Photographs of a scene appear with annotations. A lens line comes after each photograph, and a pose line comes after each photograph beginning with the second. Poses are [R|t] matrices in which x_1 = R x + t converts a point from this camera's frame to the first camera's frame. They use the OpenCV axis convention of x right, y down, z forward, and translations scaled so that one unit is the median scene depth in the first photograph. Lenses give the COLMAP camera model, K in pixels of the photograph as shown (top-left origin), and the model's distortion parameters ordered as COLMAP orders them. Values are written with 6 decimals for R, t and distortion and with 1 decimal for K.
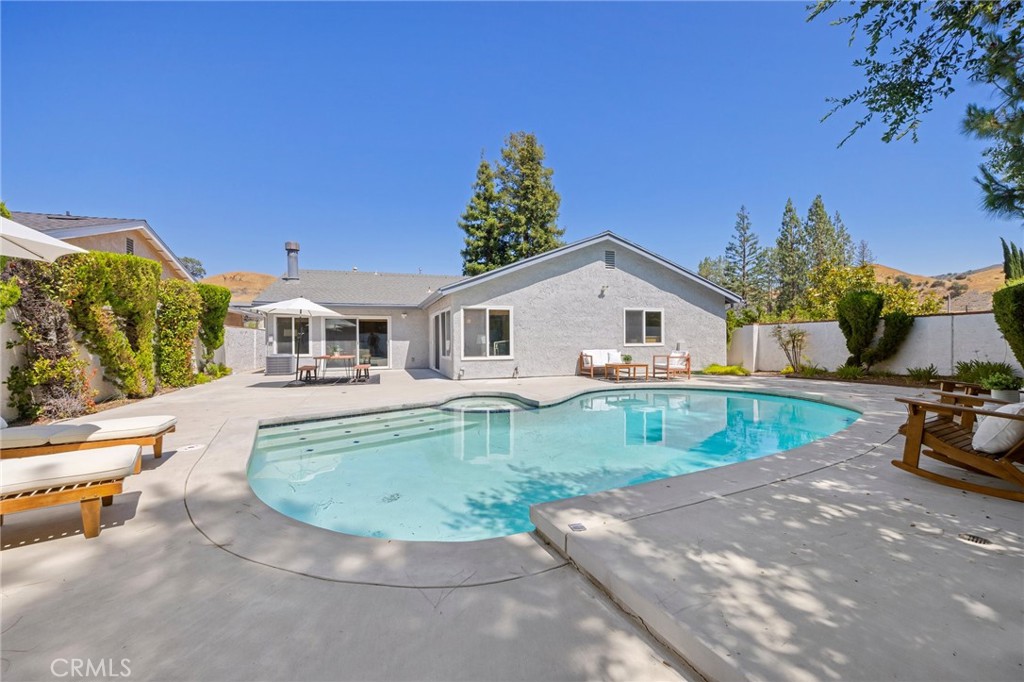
lens RADIAL K [[405.7, 0, 512.8], [0, 405.7, 339.6], [0, 0, 1]] dist [0.000116, 0.000072]
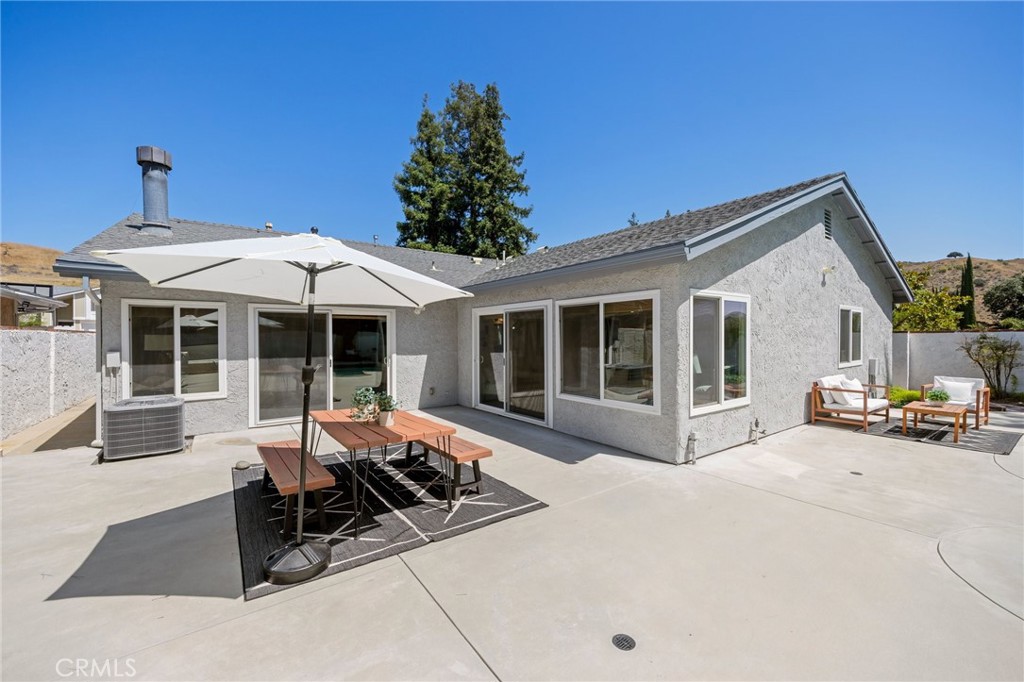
lens RADIAL K [[405.7, 0, 512.4], [0, 405.7, 338.4], [0, 0, 1]] dist [0.000116, 0.000072]
pose [[0.954253, 0.002660, 0.298990, -0.160332], [-0.004123, 0.999982, 0.004262, -0.011581], [-0.298973, -0.005300, 0.954247, 0.236072]]
